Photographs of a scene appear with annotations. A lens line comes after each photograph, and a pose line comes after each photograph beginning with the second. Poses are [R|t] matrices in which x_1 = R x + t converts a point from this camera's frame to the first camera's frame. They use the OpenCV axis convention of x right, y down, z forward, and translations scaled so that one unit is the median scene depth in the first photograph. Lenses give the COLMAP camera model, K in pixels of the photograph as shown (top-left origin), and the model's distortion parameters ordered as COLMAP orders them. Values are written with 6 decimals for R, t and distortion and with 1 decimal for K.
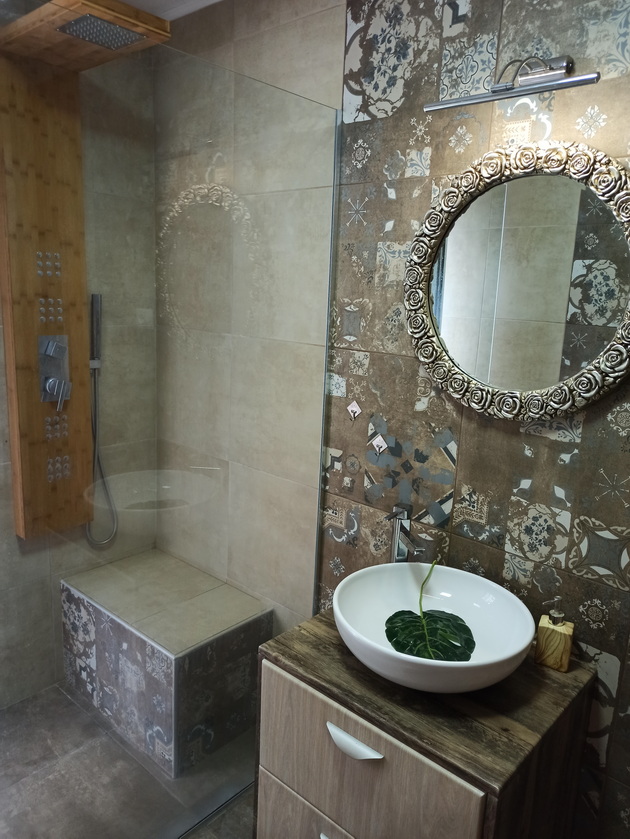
lens RADIAL K [[622.6, 0, 314.9], [0, 622.6, 417.7], [0, 0, 1]] dist [0.004213, -0.004010]
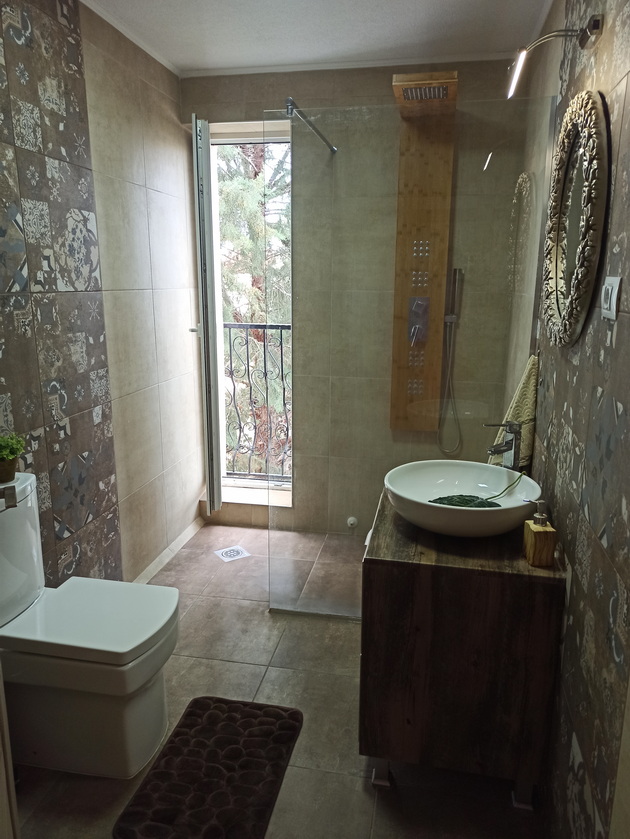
lens RADIAL K [[622.6, 0, 315.0], [0, 622.6, 421.2], [0, 0, 1]] dist [0.004213, -0.004010]
pose [[0.505804, 0.151583, -0.849226, 0.802684], [-0.157735, 0.984095, 0.081709, 0.083442], [0.848105, 0.092624, 0.521669, 0.030922]]
